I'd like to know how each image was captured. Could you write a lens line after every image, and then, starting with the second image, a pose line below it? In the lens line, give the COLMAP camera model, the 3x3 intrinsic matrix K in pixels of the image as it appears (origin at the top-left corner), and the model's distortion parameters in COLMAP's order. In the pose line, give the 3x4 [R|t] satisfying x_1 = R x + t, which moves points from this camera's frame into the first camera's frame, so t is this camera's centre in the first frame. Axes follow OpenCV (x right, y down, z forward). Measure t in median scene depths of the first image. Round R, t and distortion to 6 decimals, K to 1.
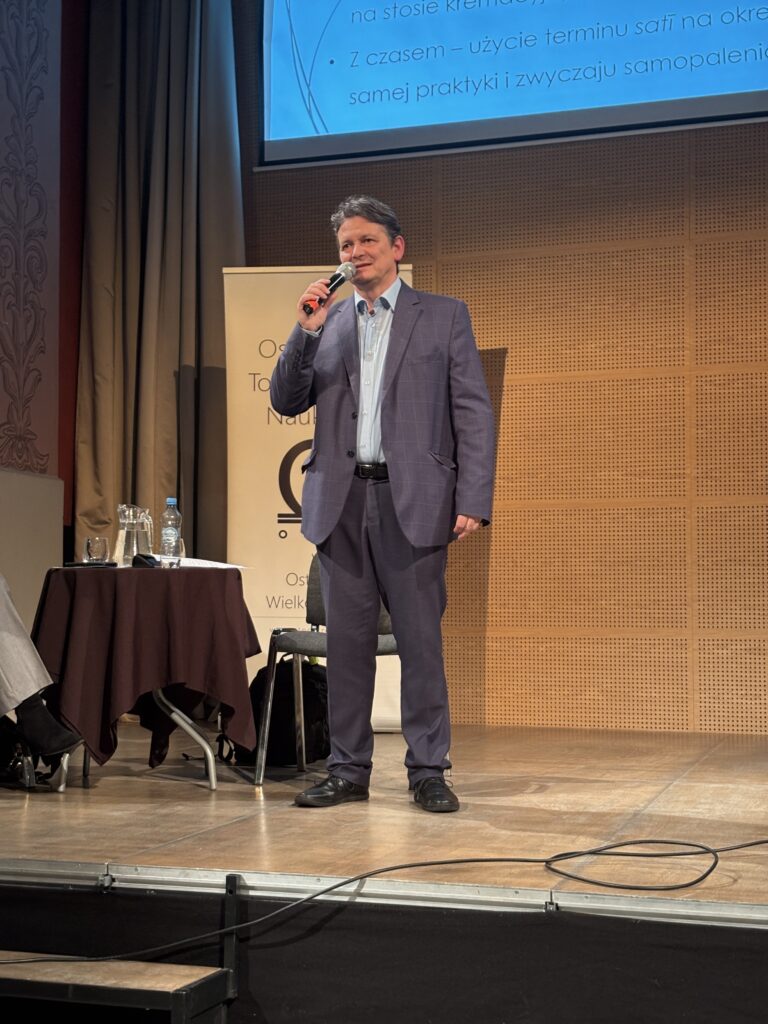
lens RADIAL K [[1545.4, 0, 365.7], [0, 1545.4, 518.6], [0, 0, 1]] dist [0.093402, 0.000000]
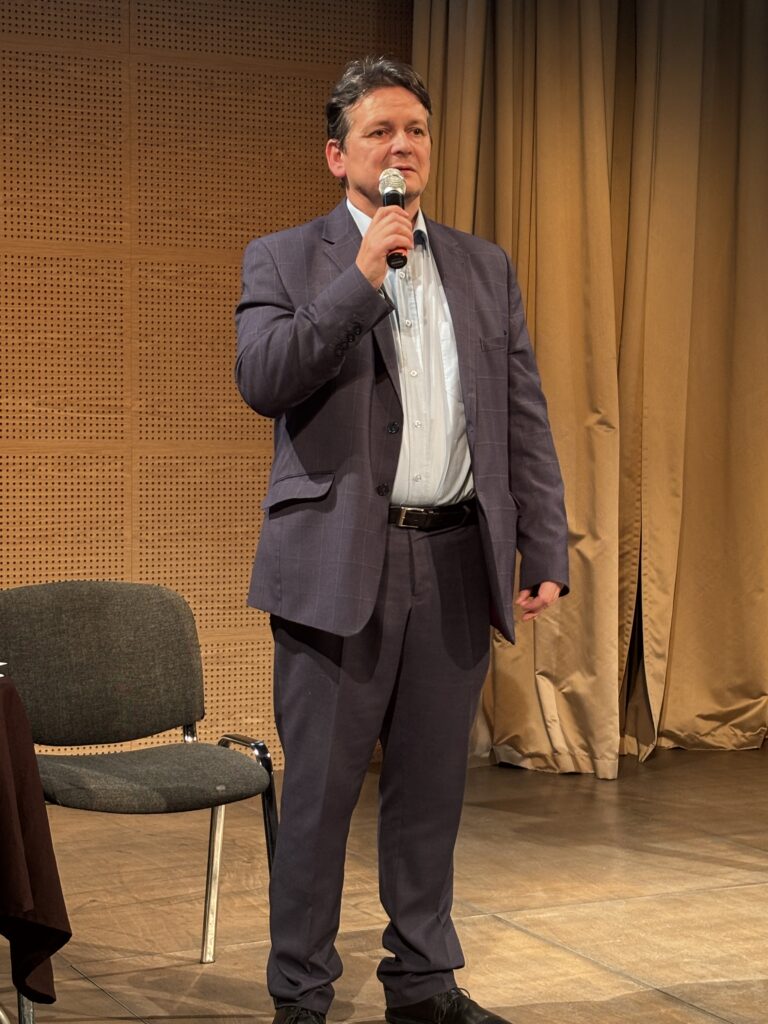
lens RADIAL K [[2066.9, 0, 373.5], [0, 2066.9, 548.8], [0, 0, 1]] dist [0.137458, 0.000000]
pose [[0.713783, -0.040021, 0.699223, -0.352934], [-0.044078, 0.993820, 0.101879, -0.064283], [-0.698979, -0.103540, 0.707607, 0.276068]]
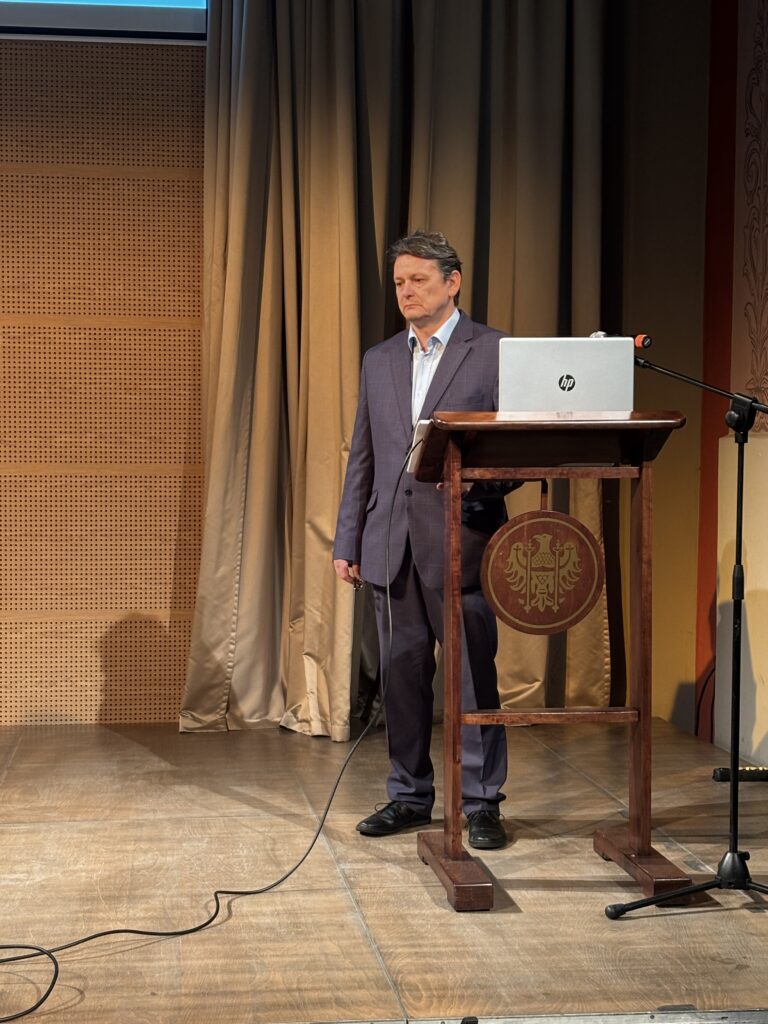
lens RADIAL K [[1838.2, 0, 377.4], [0, 1838.2, 531.6], [0, 0, 1]] dist [0.180508, 0.000000]
pose [[0.901949, -0.017164, 0.431501, -0.044236], [-0.026535, 0.995119, 0.095049, -0.081834], [-0.431026, -0.097179, 0.897091, -0.051343]]
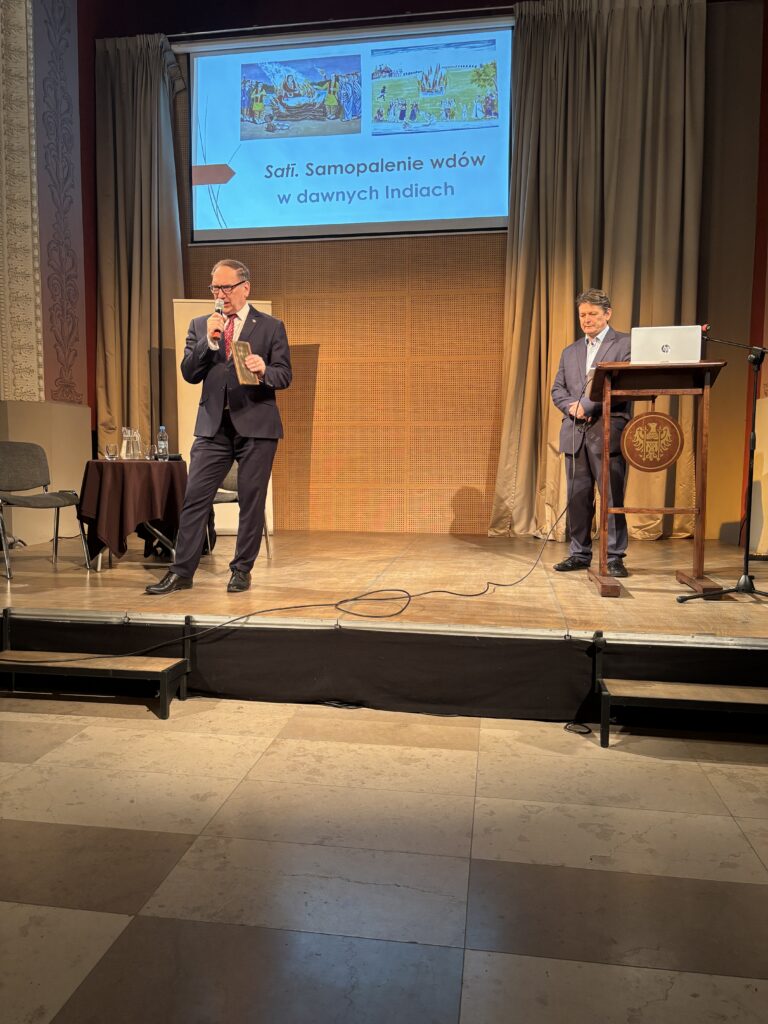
lens RADIAL K [[772.5, 0, 369.0], [0, 772.5, 518.2], [0, 0, 1]] dist [0.044528, -0.047958]
pose [[0.988175, -0.009338, 0.153048, -0.001058], [-0.011329, 0.990970, 0.133607, -0.022210], [-0.152914, -0.133761, 0.979145, -0.025730]]
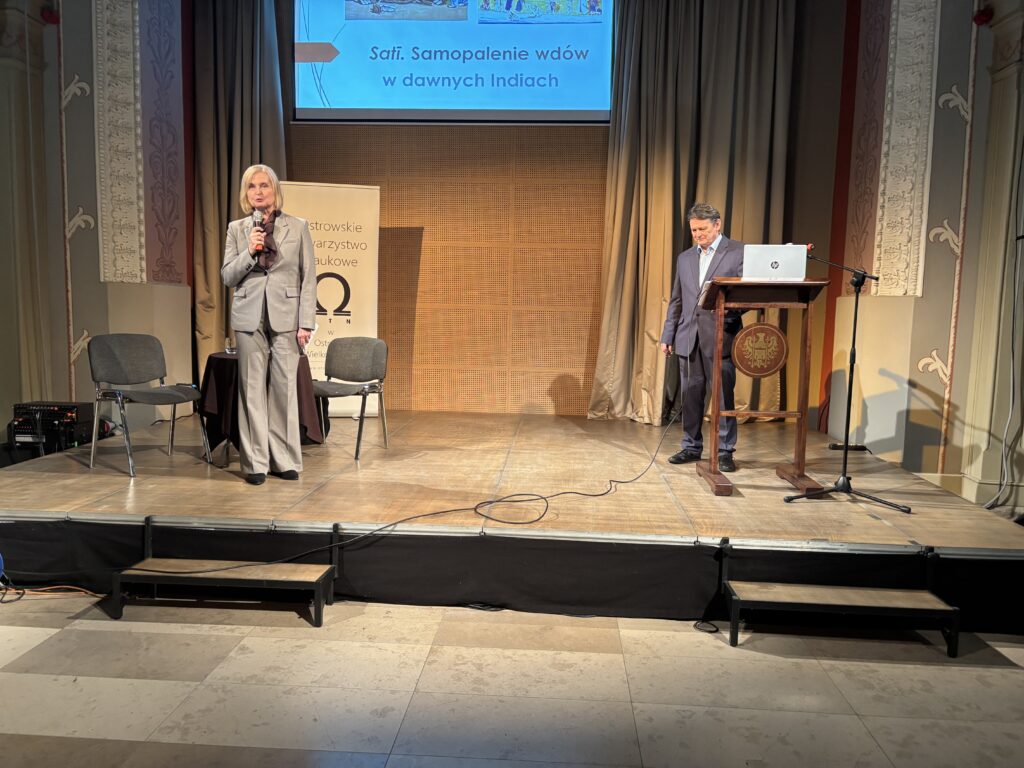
lens RADIAL K [[772.5, 0, 513.4], [0, 772.5, 387.3], [0, 0, 1]] dist [0.044528, -0.047958]
pose [[0.966917, -0.006107, 0.255017, -0.057553], [-0.034082, 0.987657, 0.152878, -0.064541], [-0.252803, -0.156512, 0.954775, -0.035742]]
